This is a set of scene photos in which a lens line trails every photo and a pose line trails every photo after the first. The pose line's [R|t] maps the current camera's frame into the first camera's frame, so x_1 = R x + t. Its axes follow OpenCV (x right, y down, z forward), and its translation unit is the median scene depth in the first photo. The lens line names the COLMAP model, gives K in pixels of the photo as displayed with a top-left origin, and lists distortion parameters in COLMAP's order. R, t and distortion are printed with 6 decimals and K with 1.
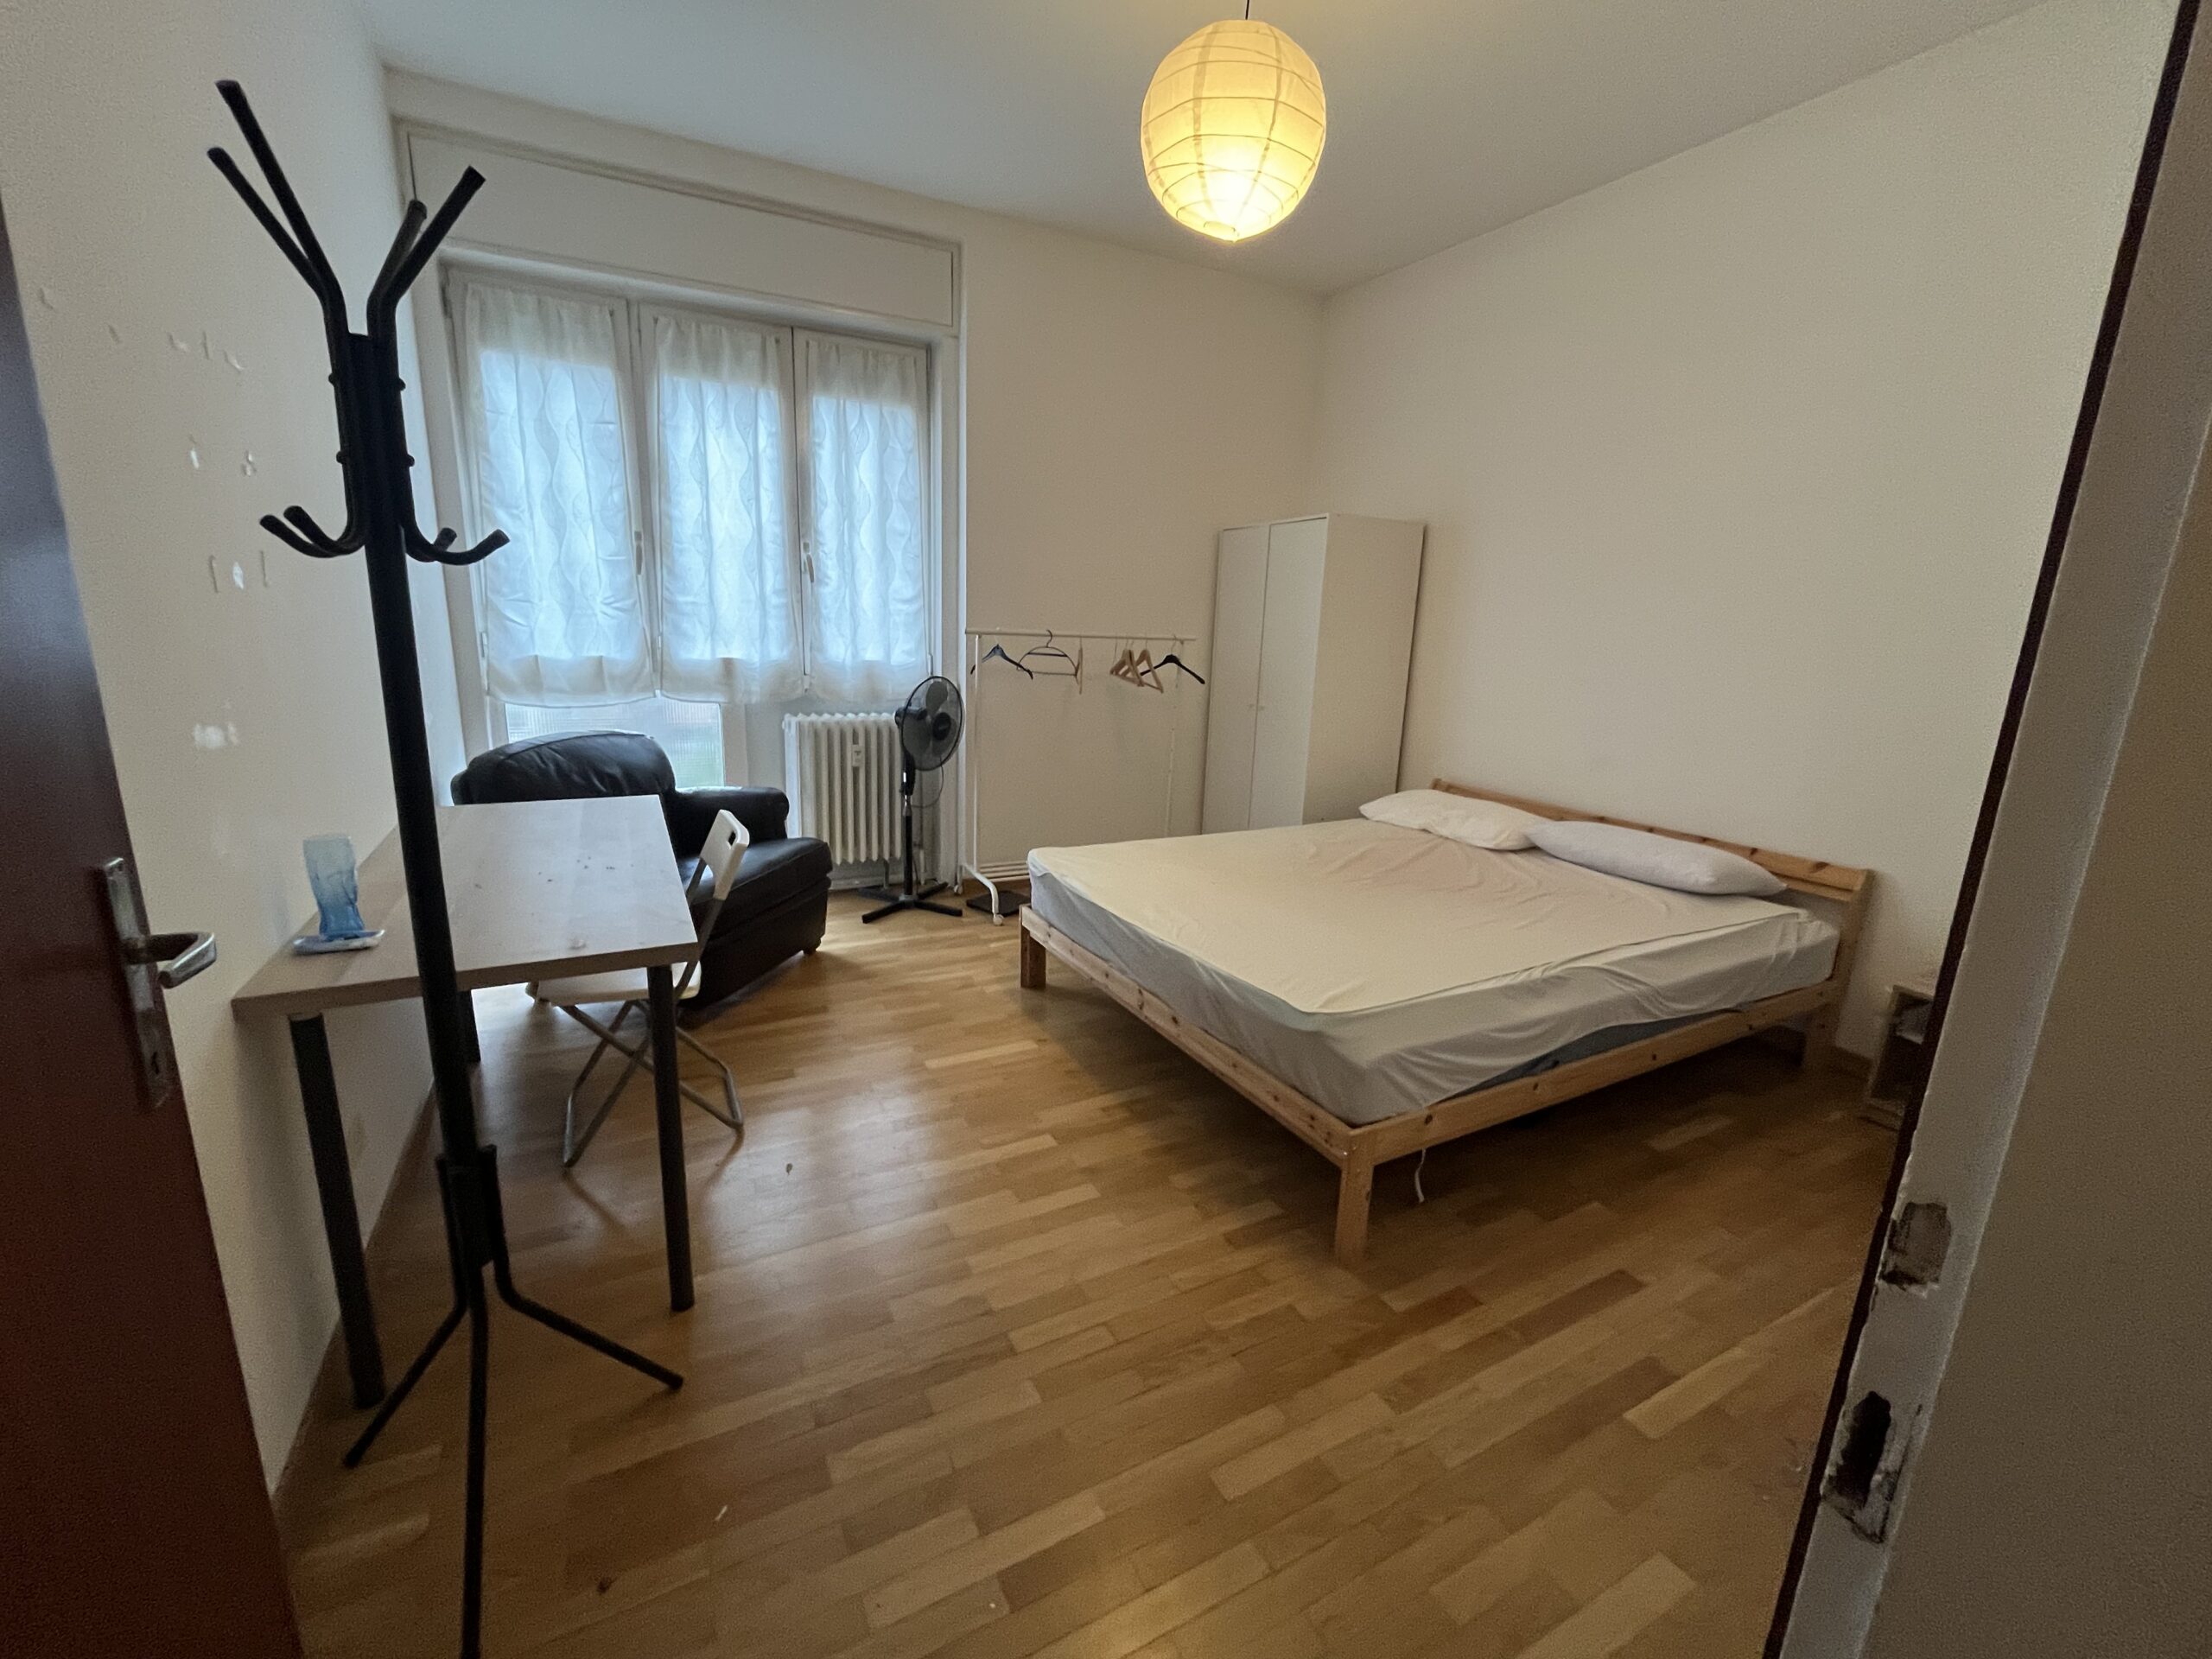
lens RADIAL K [[917.9, 0, 1106.7], [0, 917.9, 827.3], [0, 0, 1]] dist [-0.003716, -0.000719]
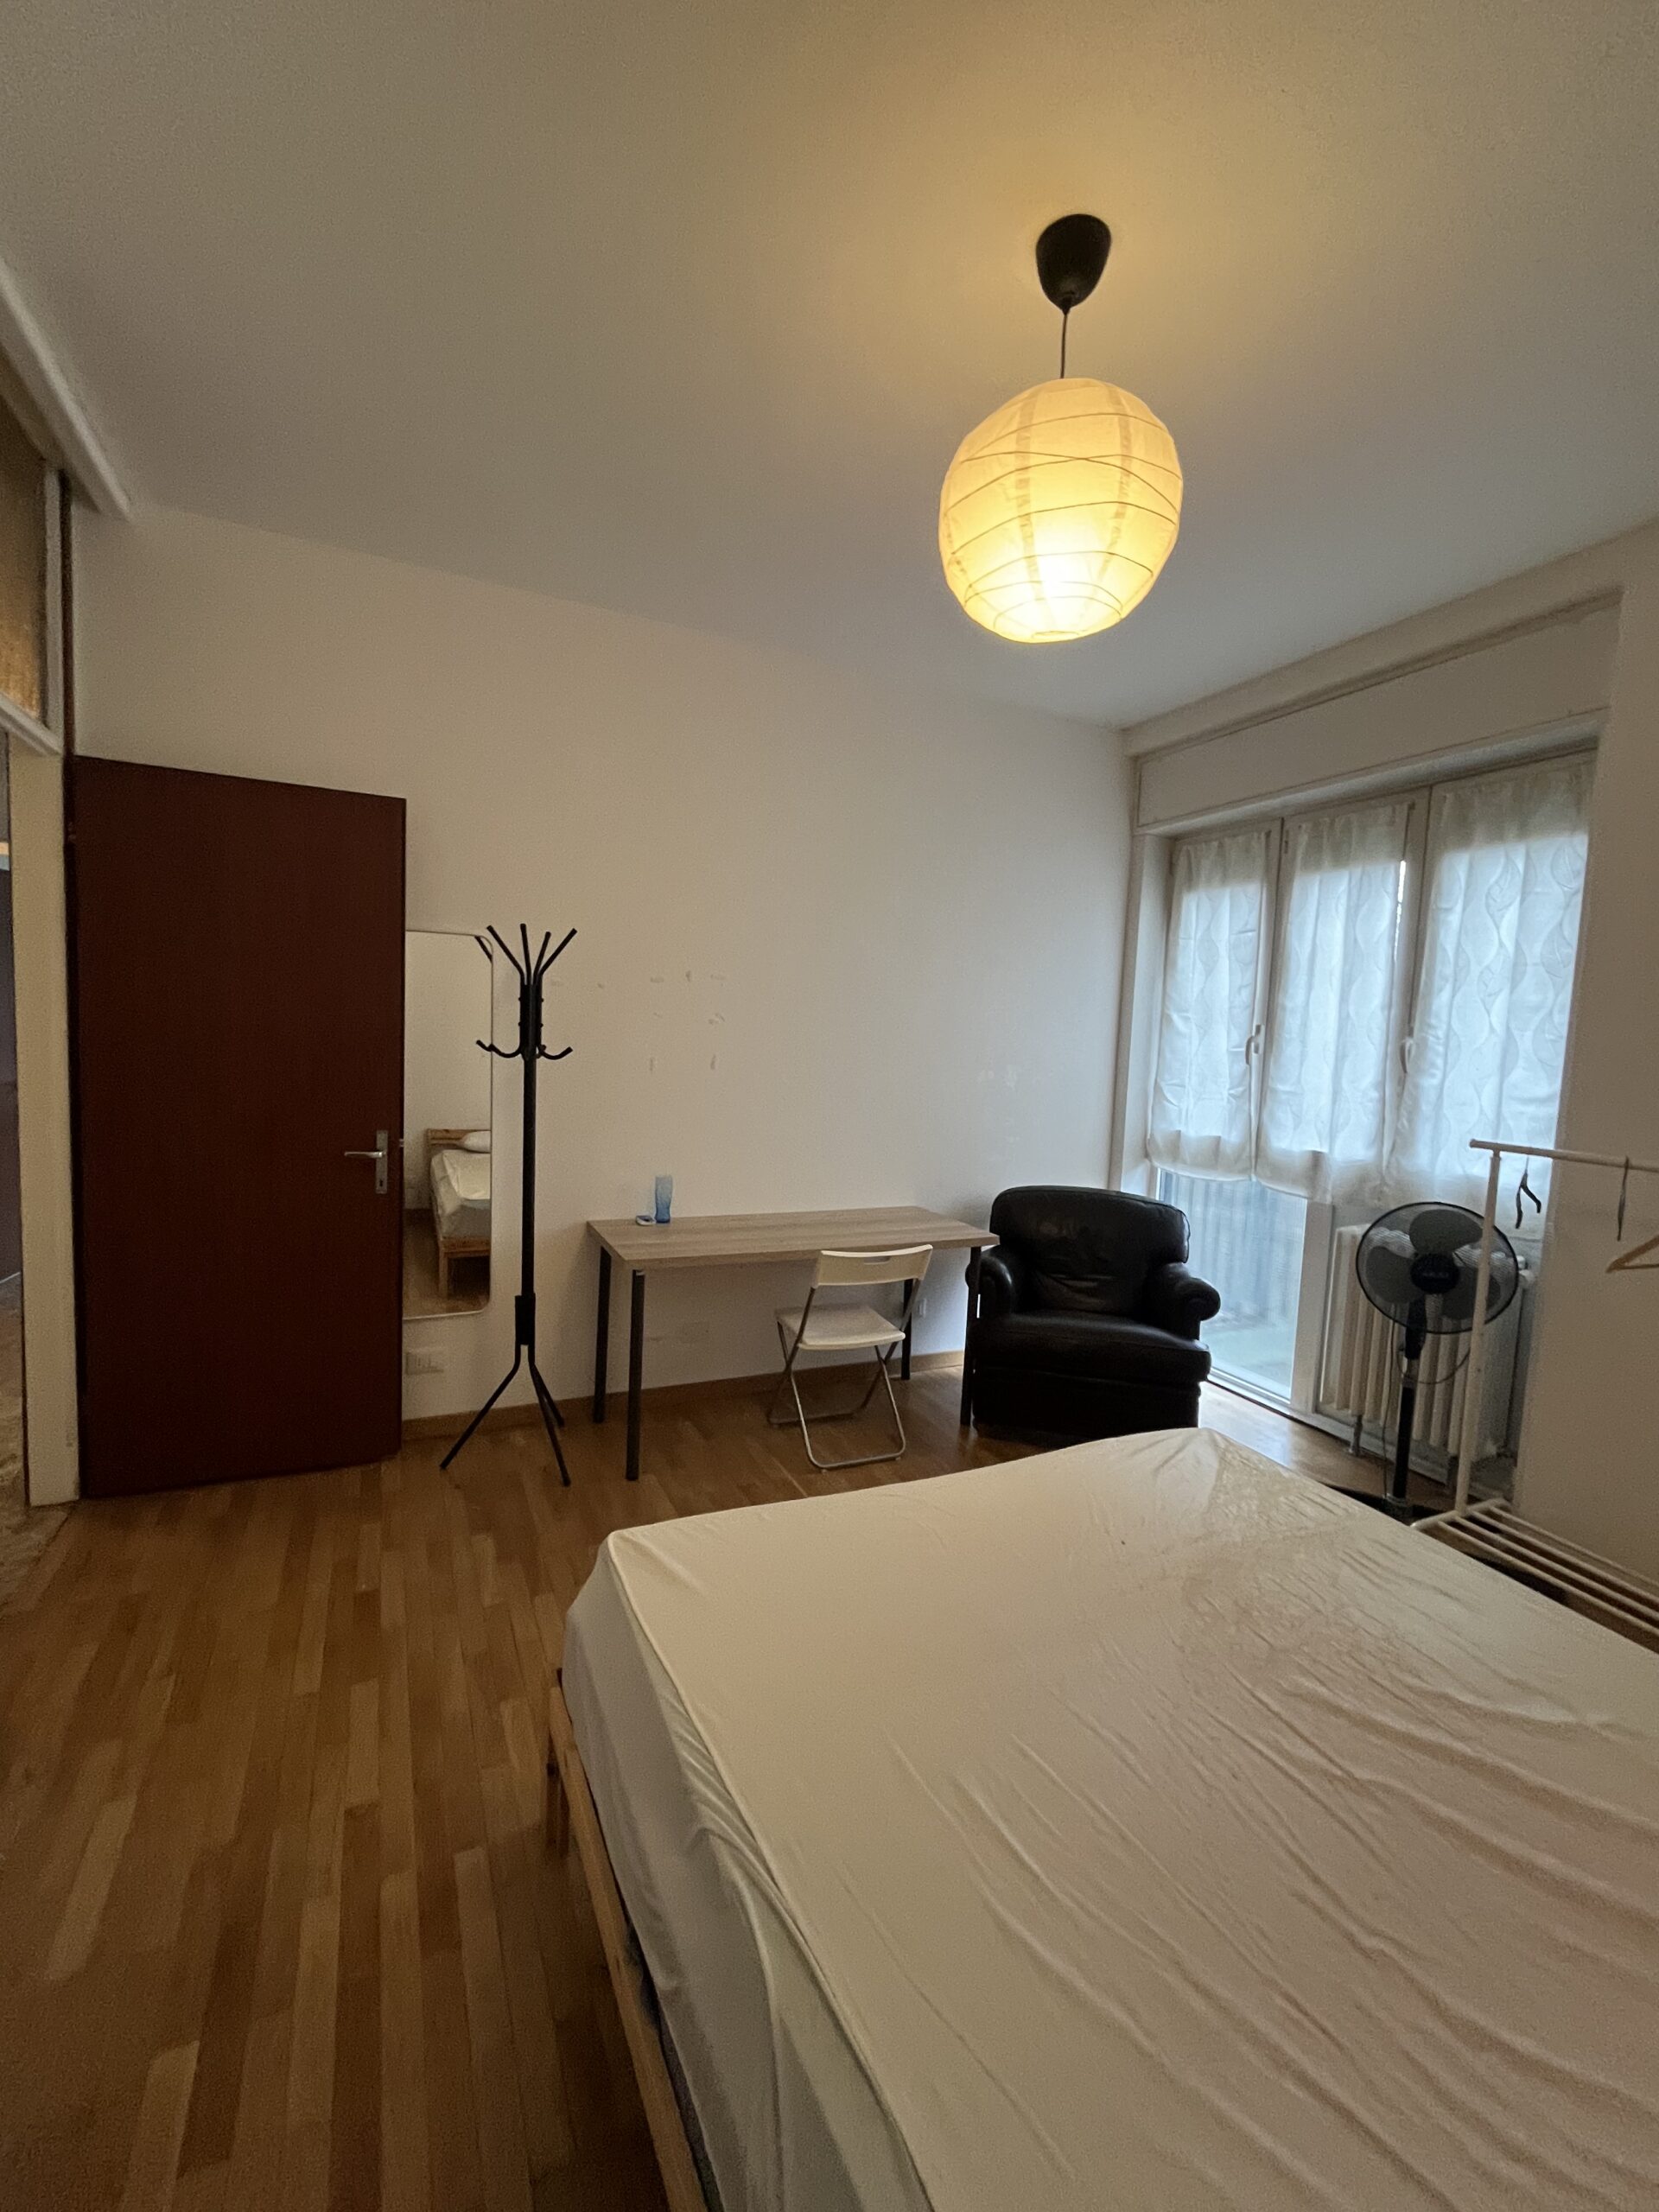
lens RADIAL K [[919.9, 0, 825.3], [0, 919.9, 1105.9], [0, 0, 1]] dist [-0.006477, -0.000166]
pose [[-0.046438, 0.042098, -0.998034, 0.622967], [-0.264509, 0.962930, 0.052925, -0.172159], [0.963265, 0.266446, -0.033581, 0.635872]]
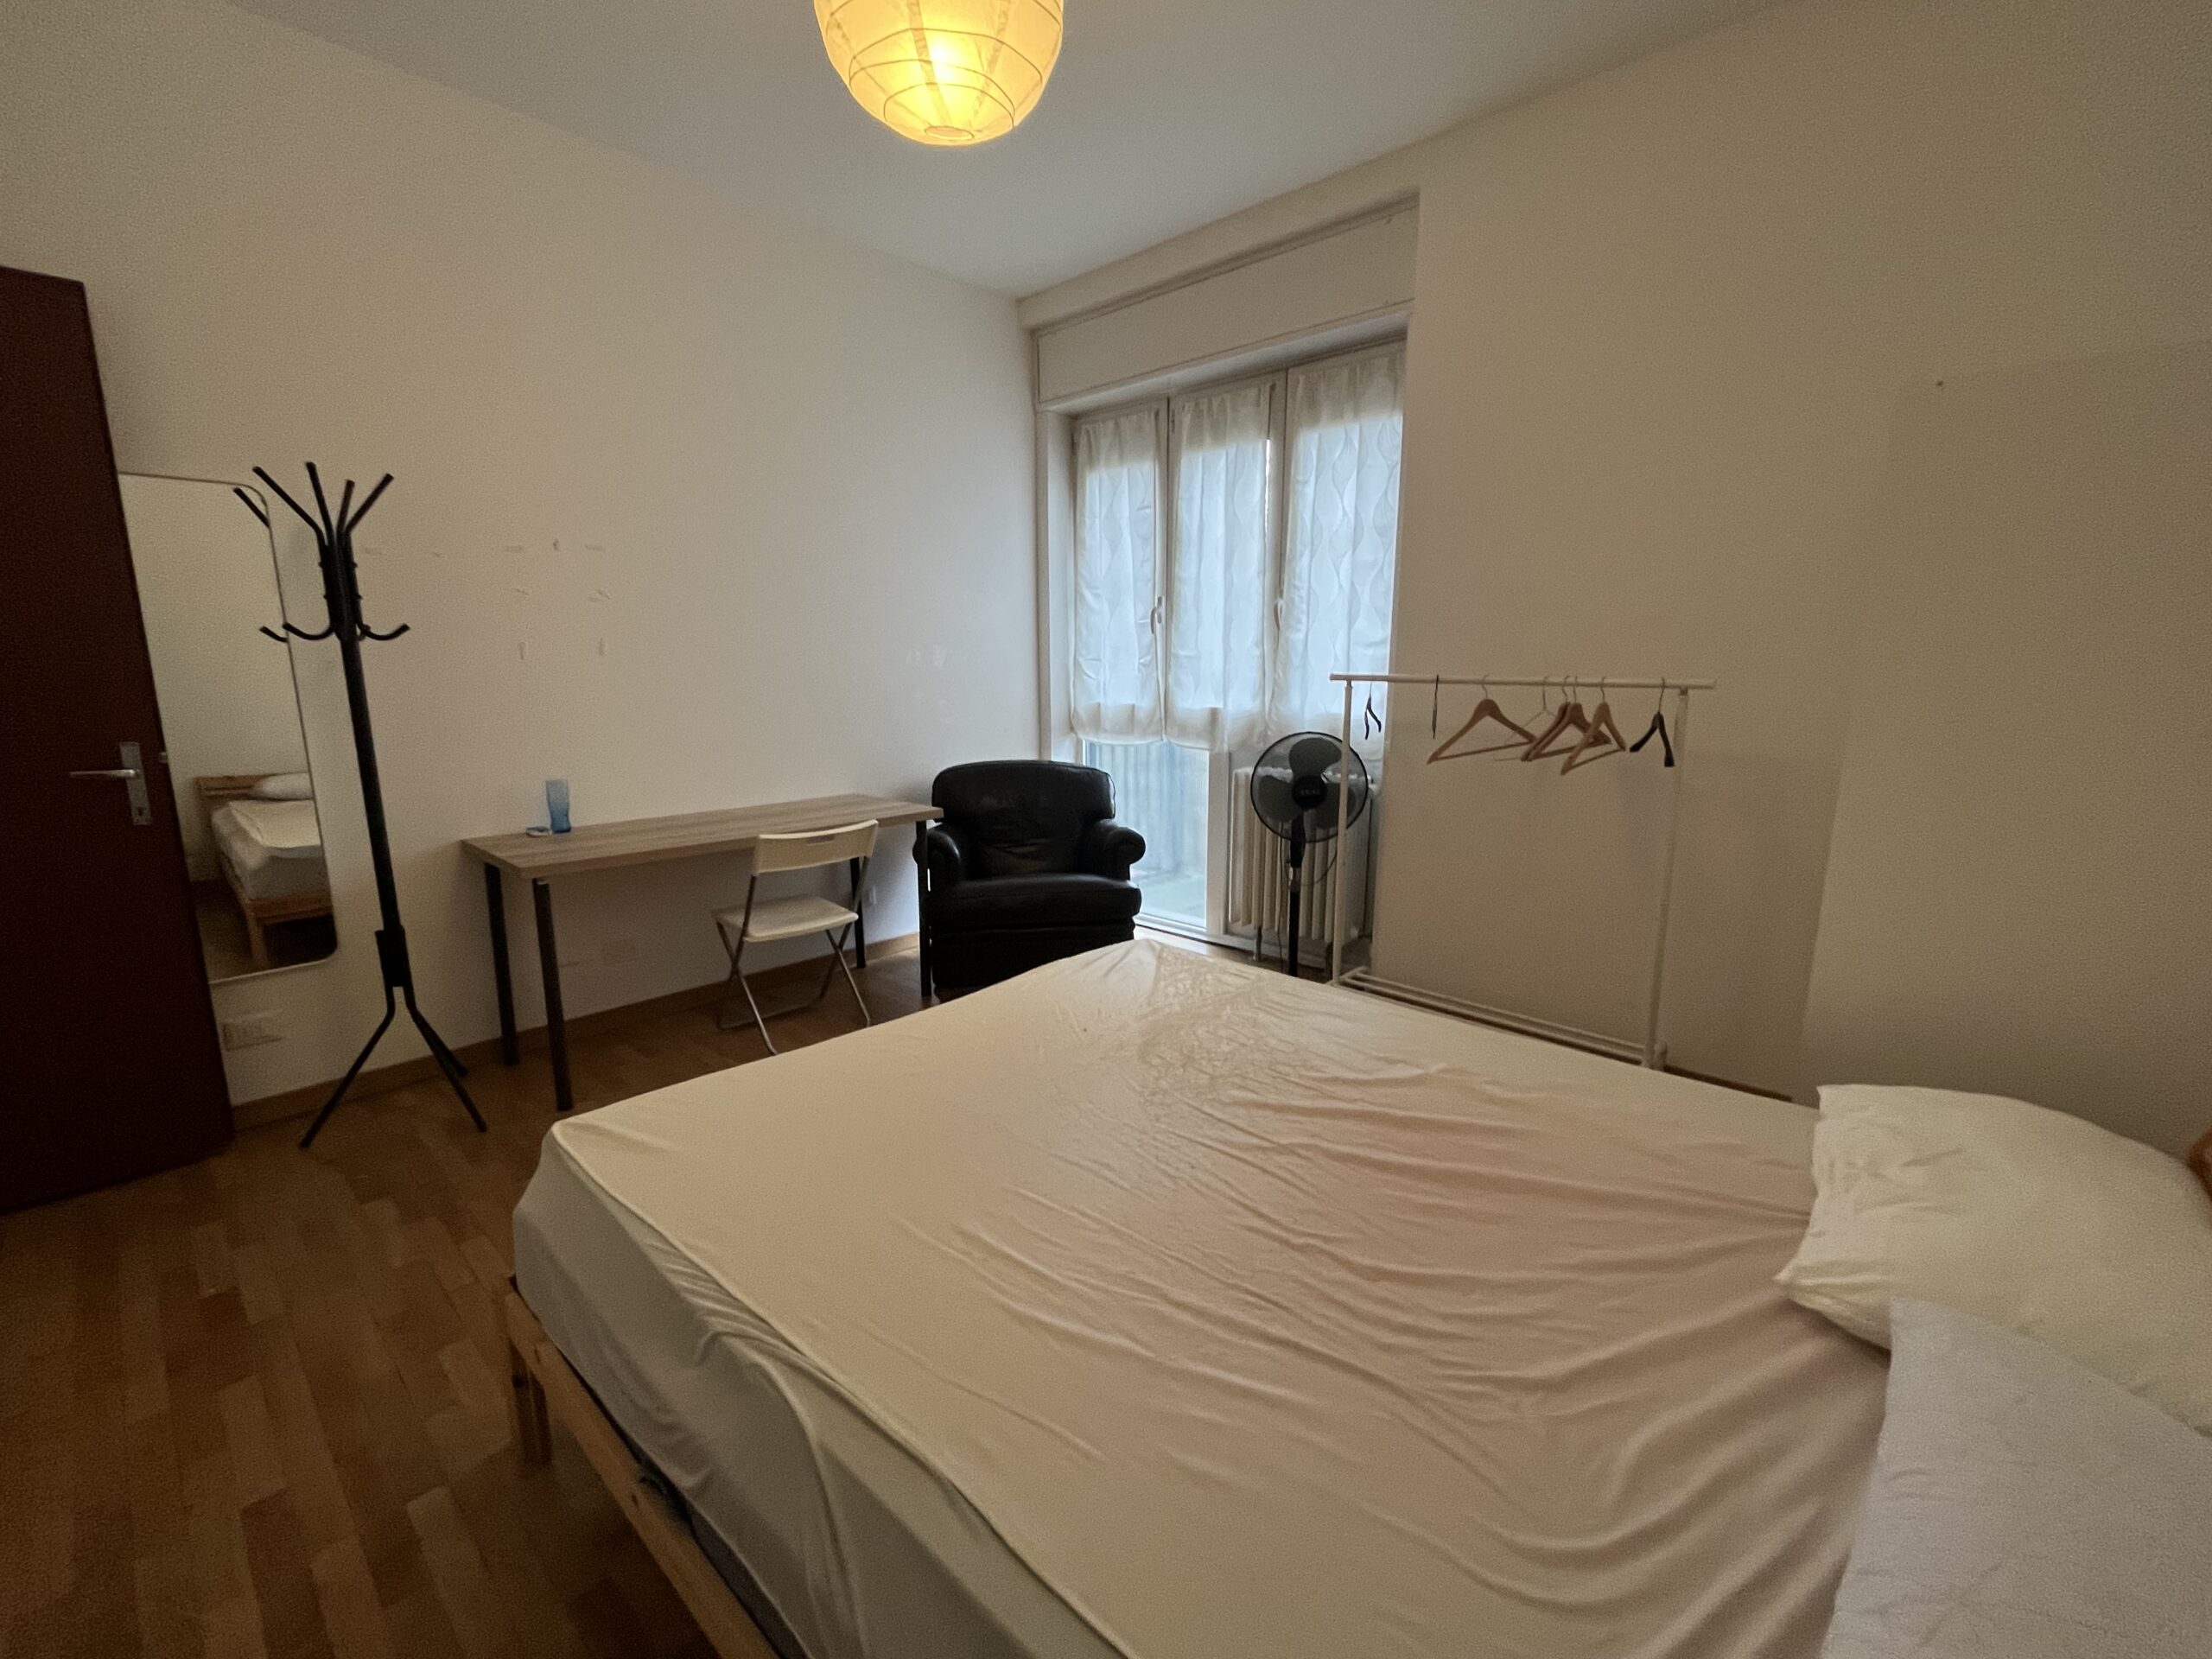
lens RADIAL K [[917.9, 0, 1106.7], [0, 917.9, 827.3], [0, 0, 1]] dist [-0.003716, -0.000719]
pose [[0.332308, 0.132781, -0.933778, 0.630824], [-0.196574, 0.978050, 0.069121, -0.116845], [0.922459, 0.160587, 0.351115, 0.637442]]
